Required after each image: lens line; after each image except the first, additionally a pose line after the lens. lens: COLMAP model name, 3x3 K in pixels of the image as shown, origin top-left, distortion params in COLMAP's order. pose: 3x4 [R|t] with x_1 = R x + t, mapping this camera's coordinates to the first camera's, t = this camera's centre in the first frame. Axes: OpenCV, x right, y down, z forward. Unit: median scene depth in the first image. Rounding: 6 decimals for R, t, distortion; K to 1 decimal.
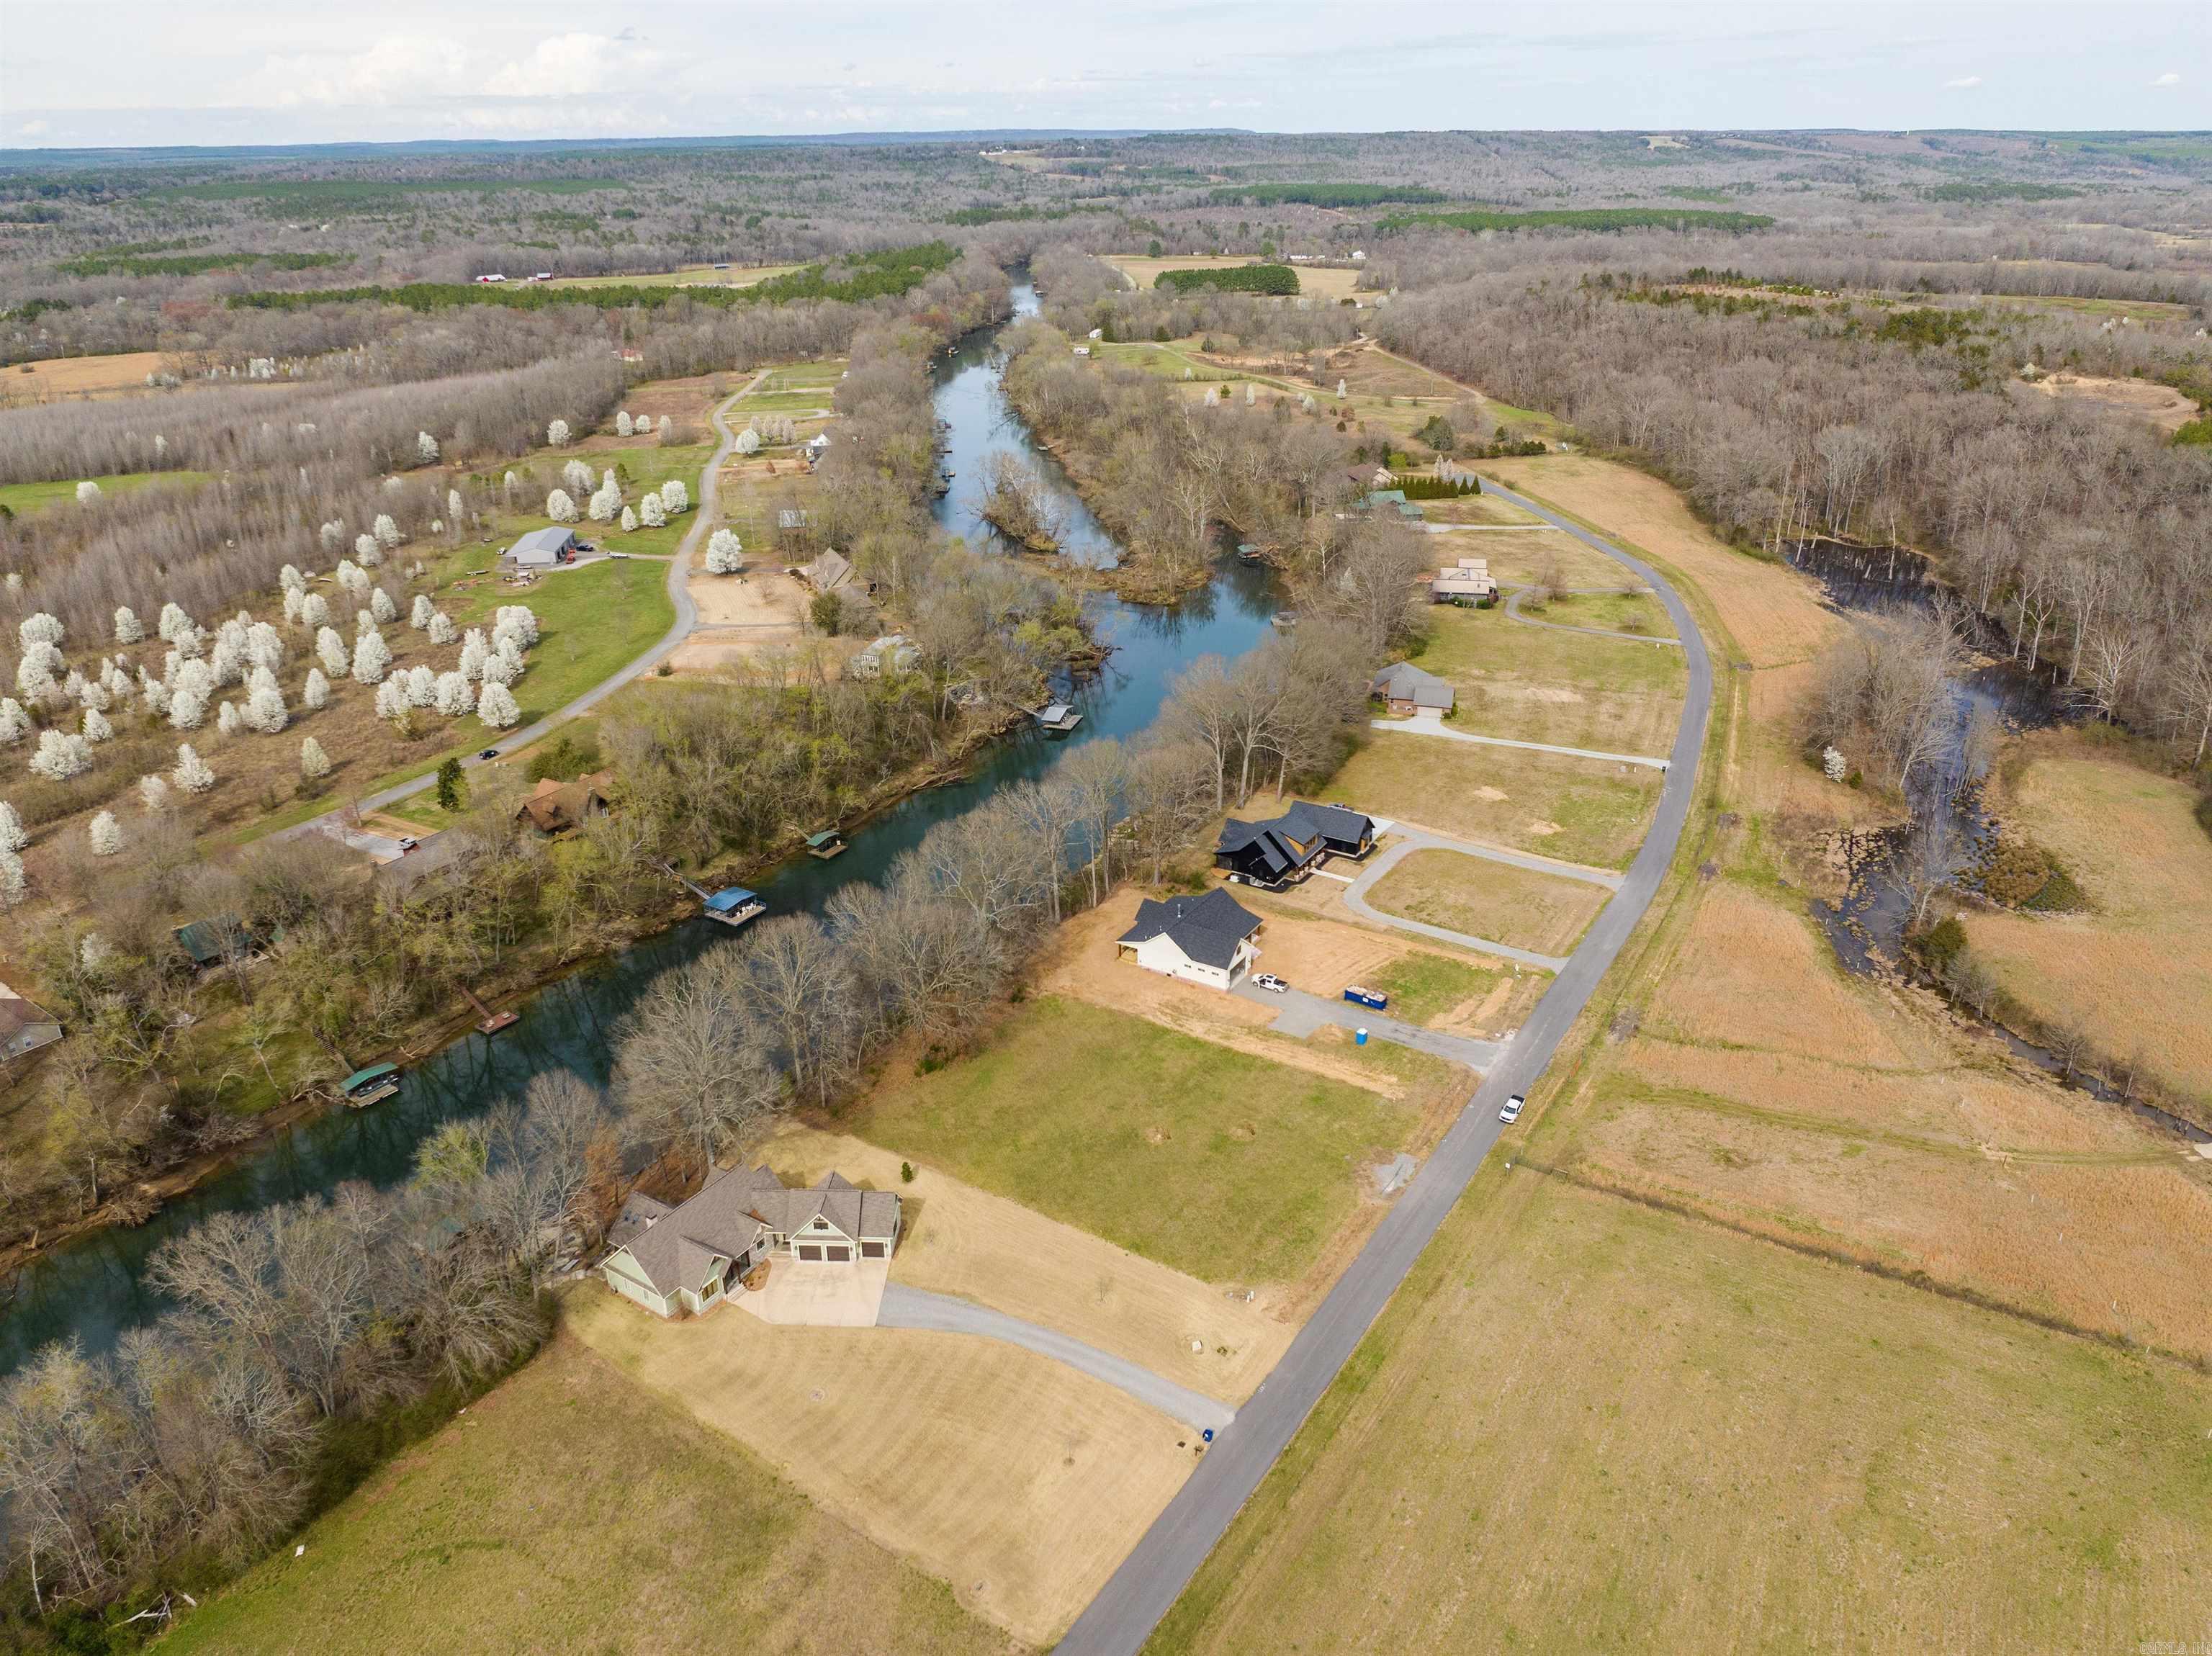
lens RADIAL K [[1571.3, 0, 1104.0], [0, 1571.3, 810.5], [0, 0, 1]] dist [-0.050423, 0.022591]
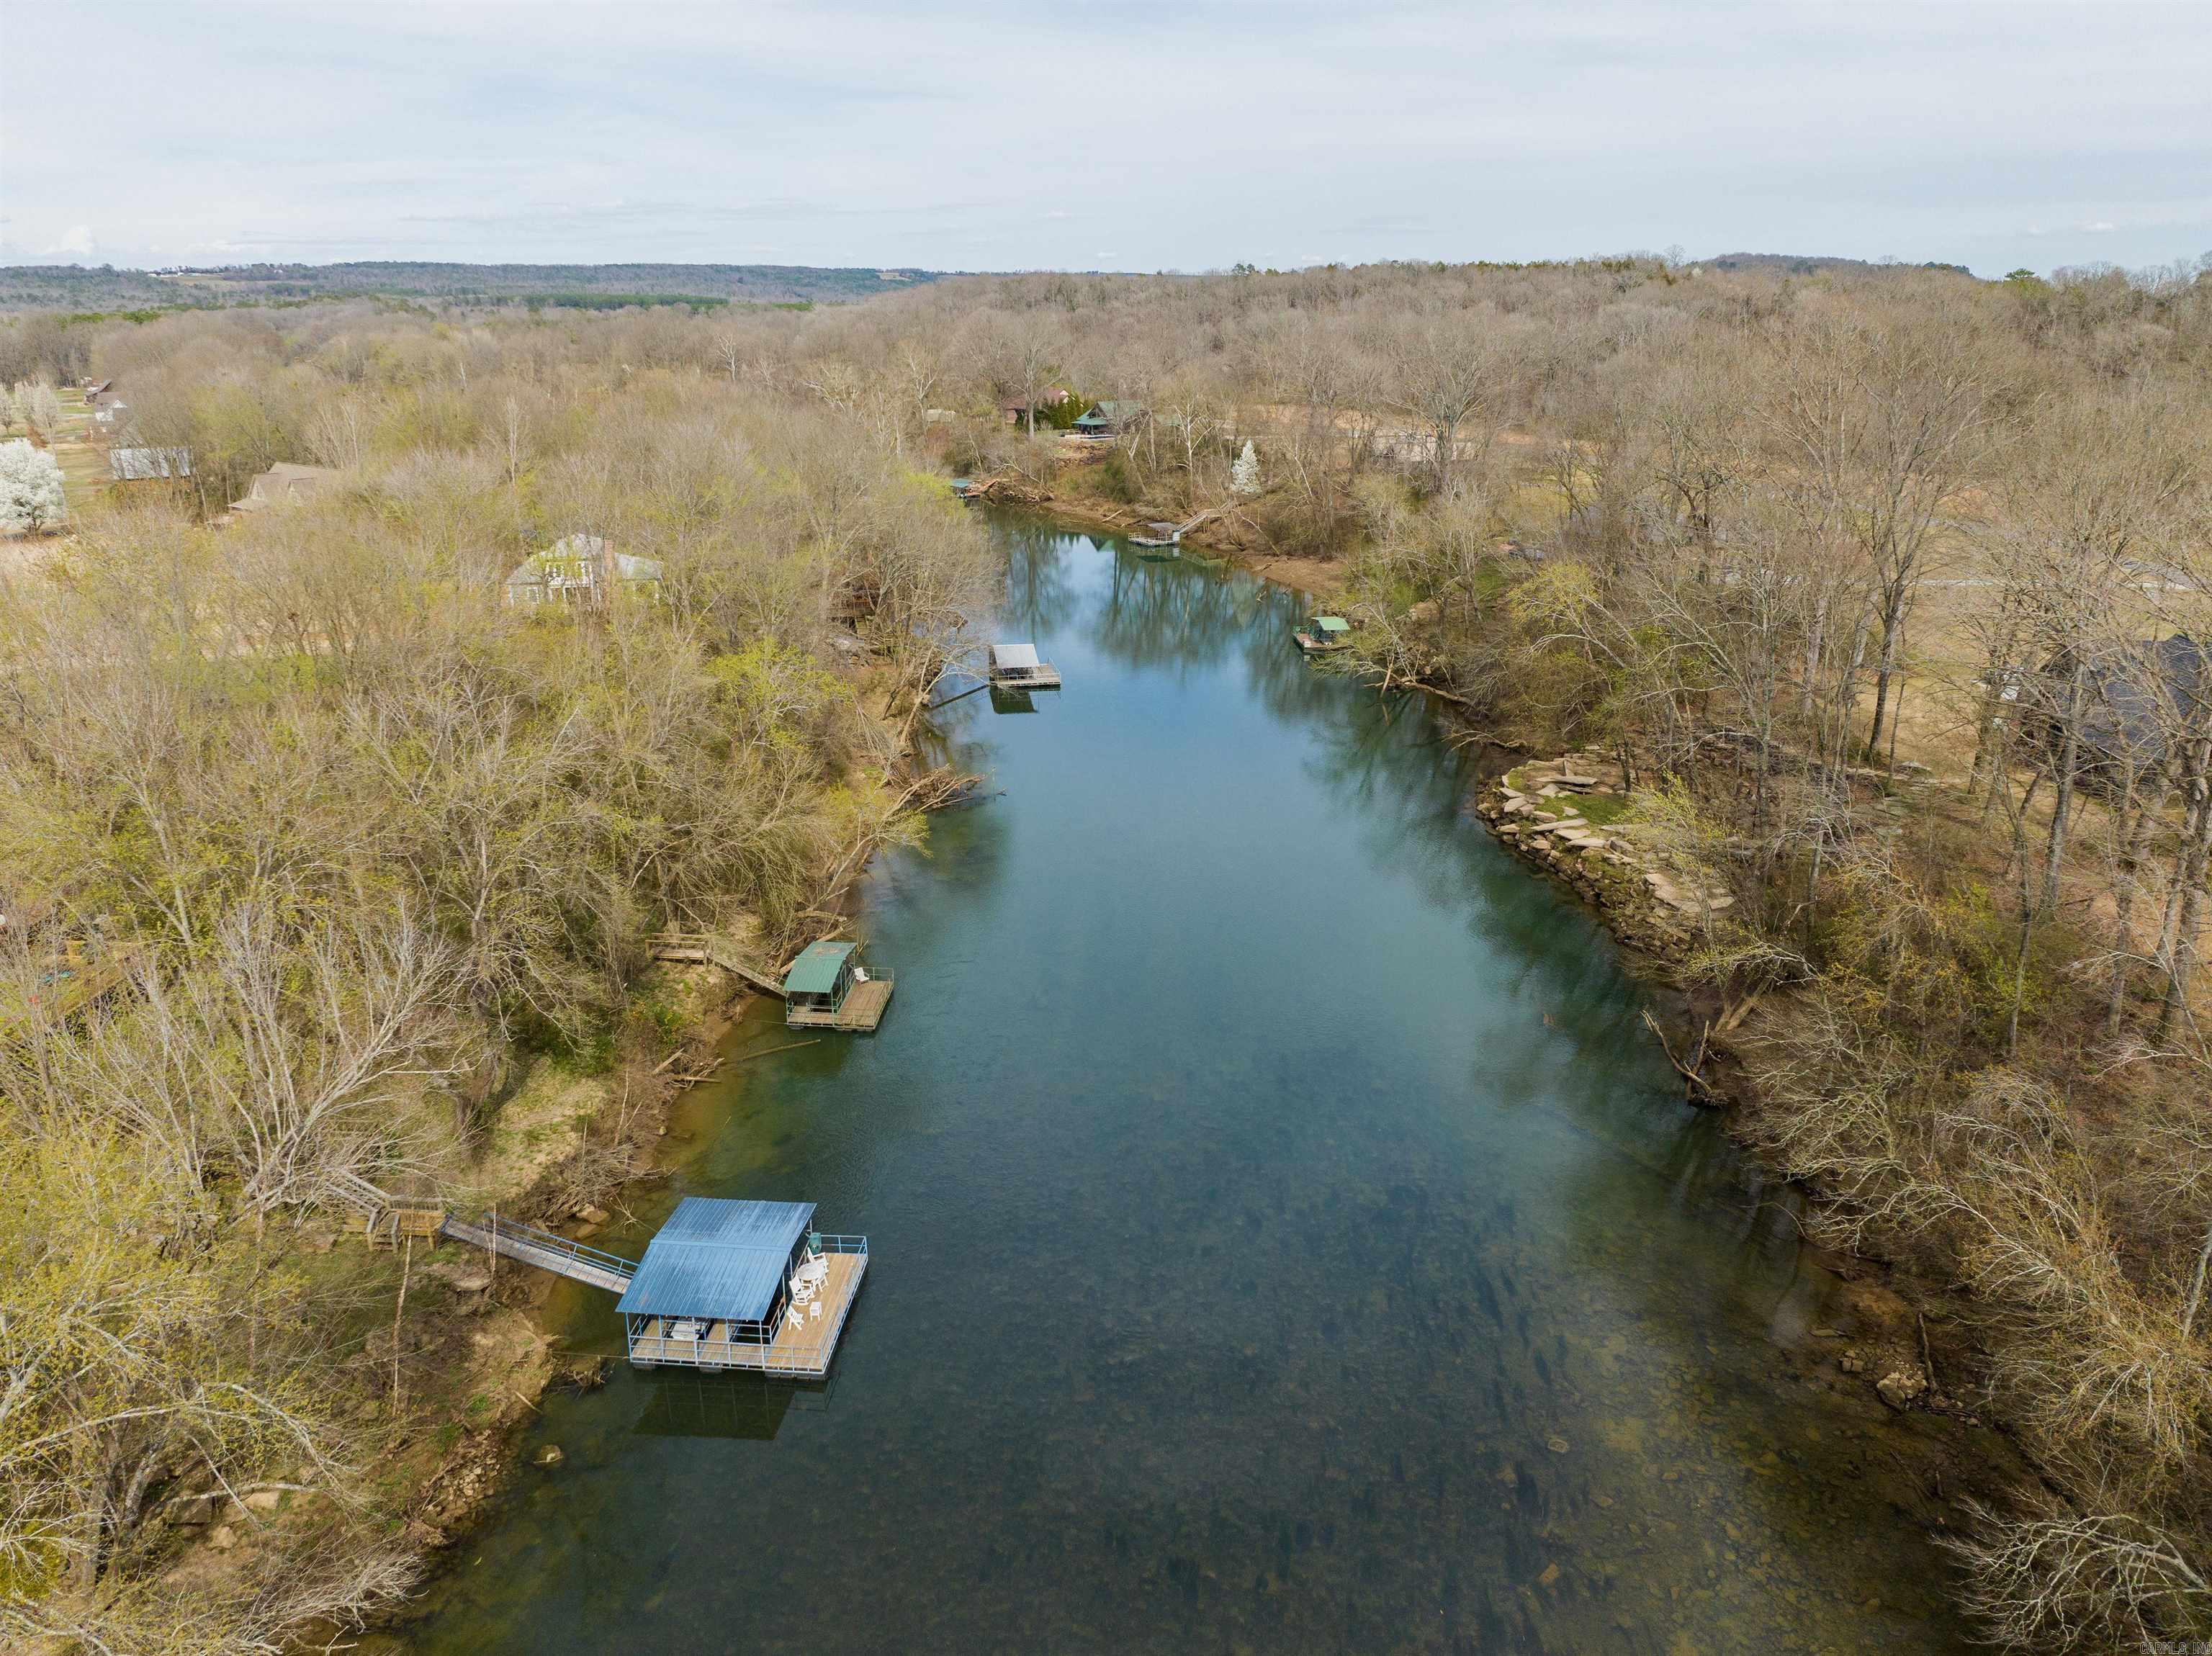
lens RADIAL K [[1571.3, 0, 1104.0], [0, 1571.3, 810.5], [0, 0, 1]] dist [-0.050423, 0.022591]
pose [[0.889199, -0.130627, 0.438477, -0.212246], [0.171918, 0.983539, -0.055630, 0.012229], [-0.423993, 0.124849, 0.897019, 0.586978]]
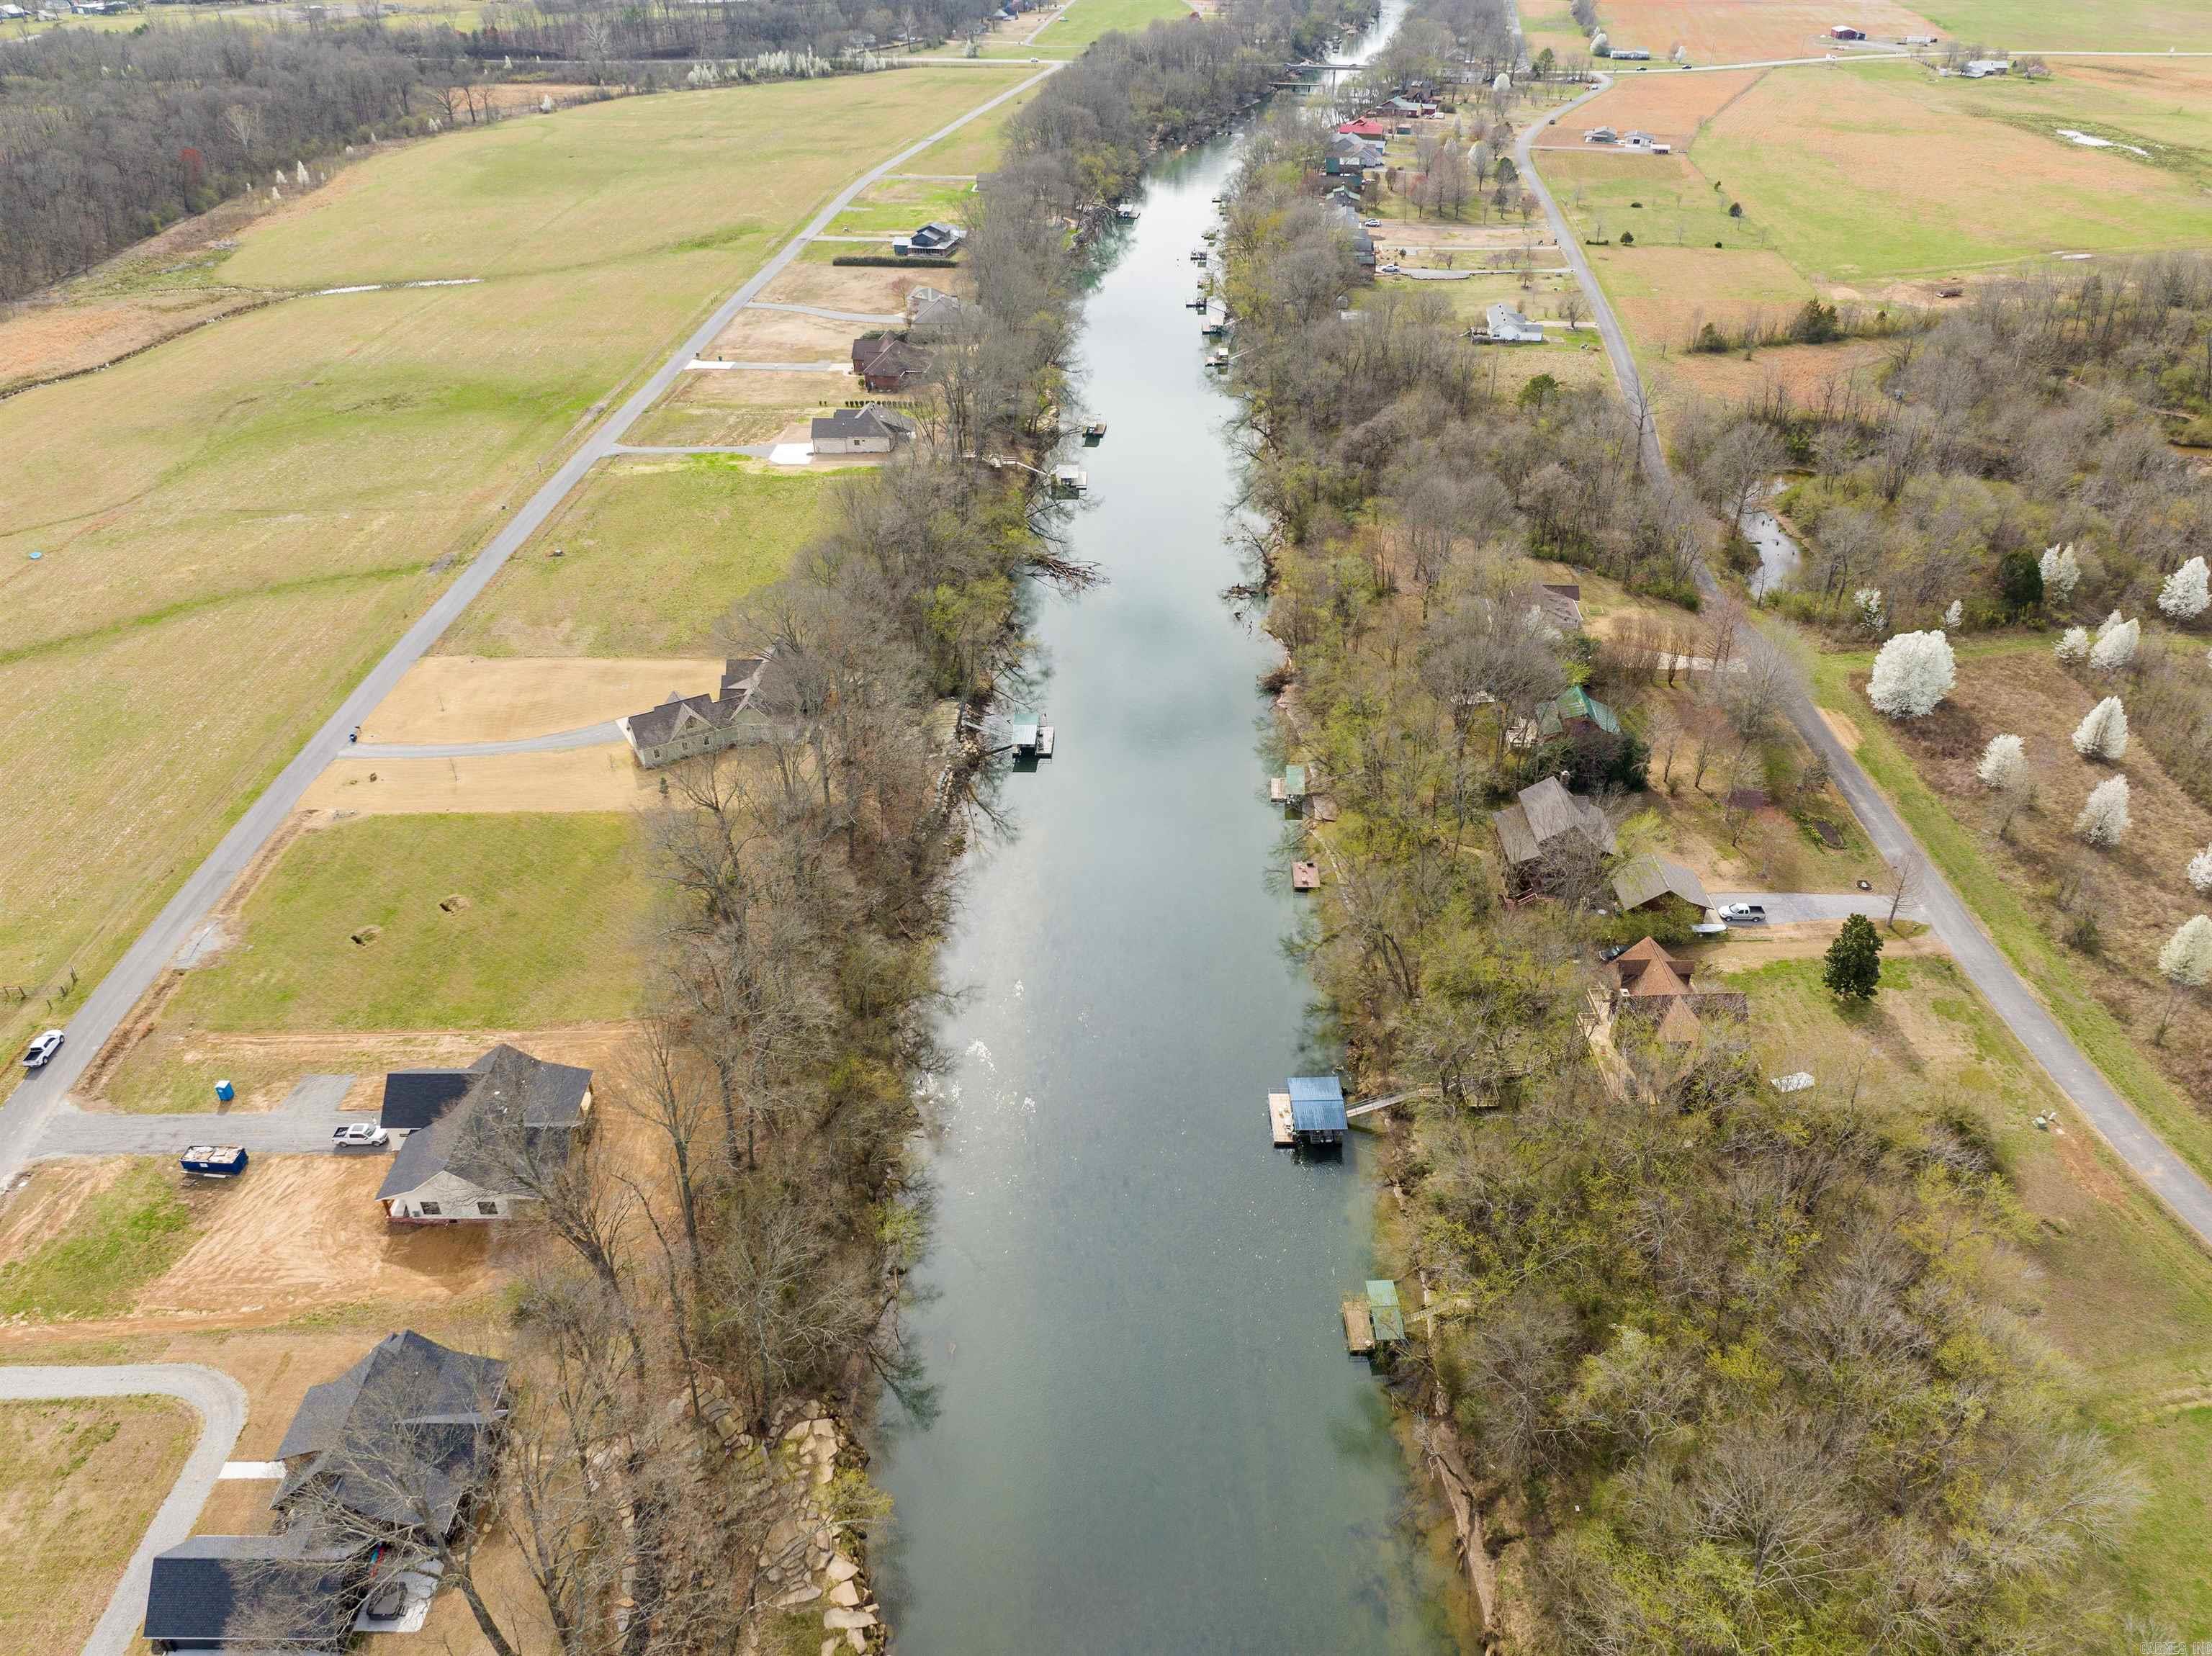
lens RADIAL K [[1571.3, 0, 1104.0], [0, 1571.3, 810.5], [0, 0, 1]] dist [-0.050423, 0.022591]
pose [[-0.849229, 0.298812, -0.435341, 0.053150], [-0.192873, 0.591957, 0.782552, -0.372127], [0.491539, 0.748531, -0.445074, 0.877762]]
